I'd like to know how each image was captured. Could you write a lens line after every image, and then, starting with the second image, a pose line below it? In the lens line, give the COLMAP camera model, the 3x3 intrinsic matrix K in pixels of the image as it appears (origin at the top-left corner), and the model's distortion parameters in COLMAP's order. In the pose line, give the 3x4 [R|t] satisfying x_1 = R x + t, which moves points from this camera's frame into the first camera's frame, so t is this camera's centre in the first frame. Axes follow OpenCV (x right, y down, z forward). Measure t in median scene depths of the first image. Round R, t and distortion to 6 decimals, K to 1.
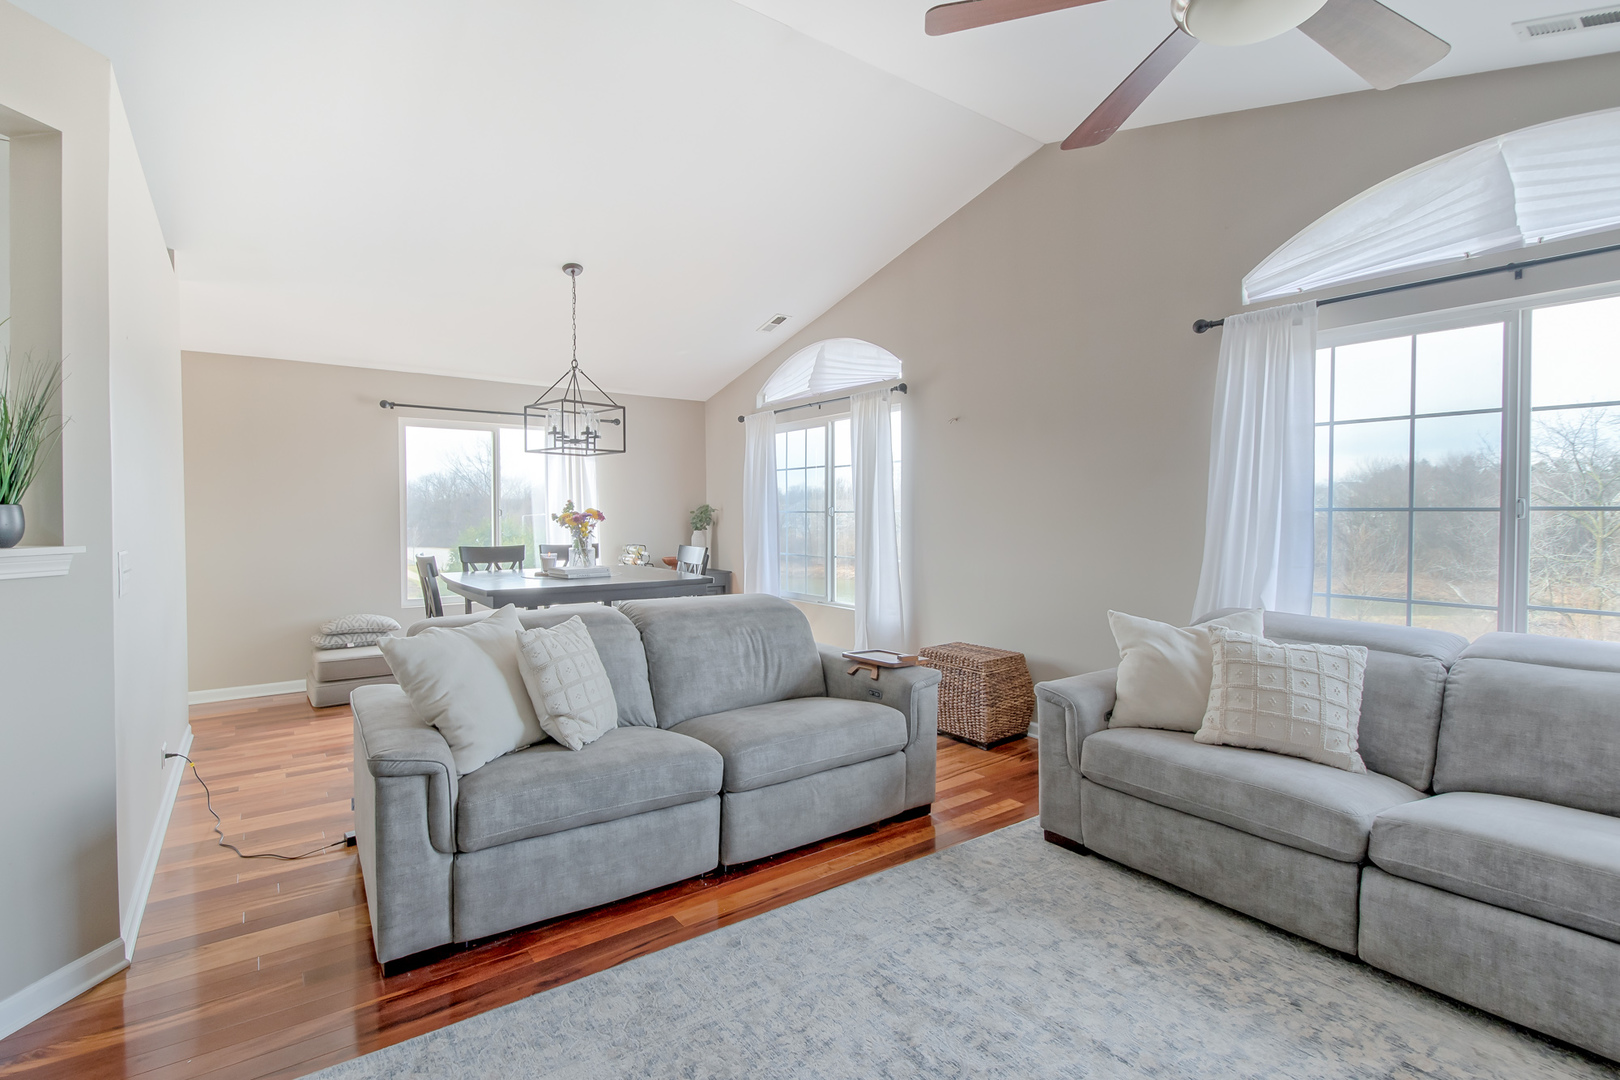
lens RADIAL K [[744.5, 0, 809.9], [0, 744.5, 527.1], [0, 0, 1]] dist [-0.002569, -0.000593]
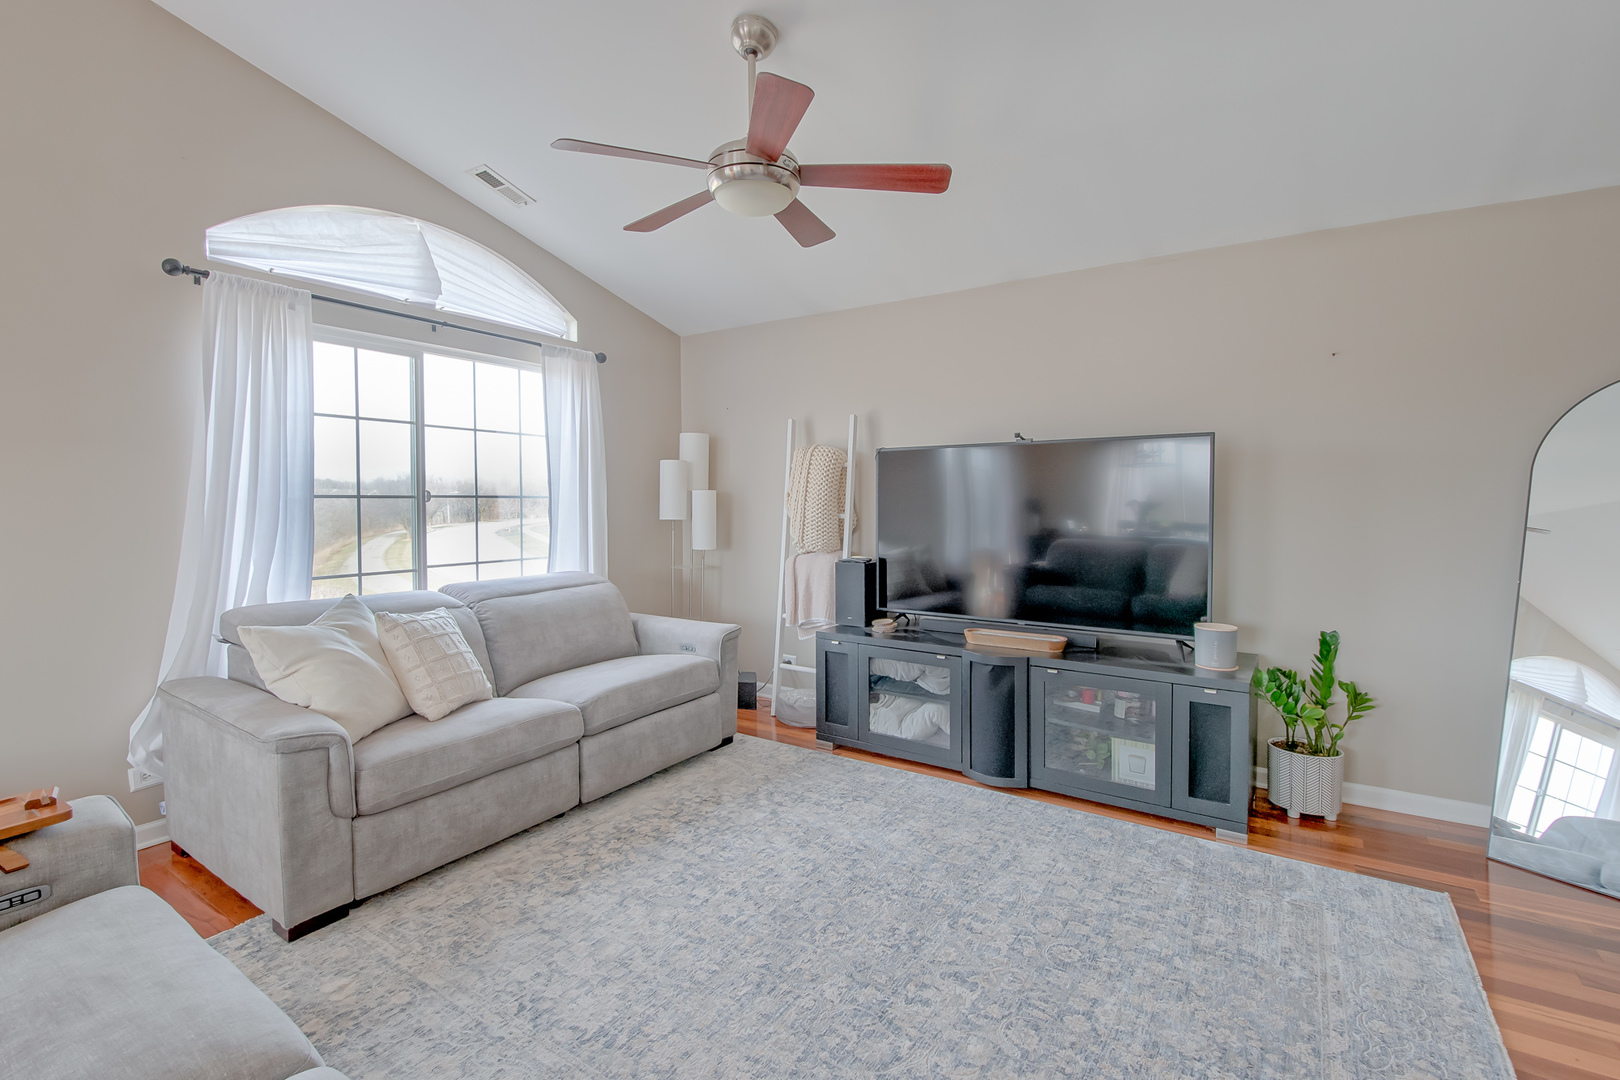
lens RADIAL K [[721.9, 0, 790.7], [0, 721.9, 511.5], [0, 0, 1]] dist [0.004355, 0.000224]
pose [[-0.320415, -0.020077, 0.947064, -0.593909], [0.021784, 0.999355, 0.028555, -0.020025], [-0.947027, 0.029780, -0.319771, 0.857498]]
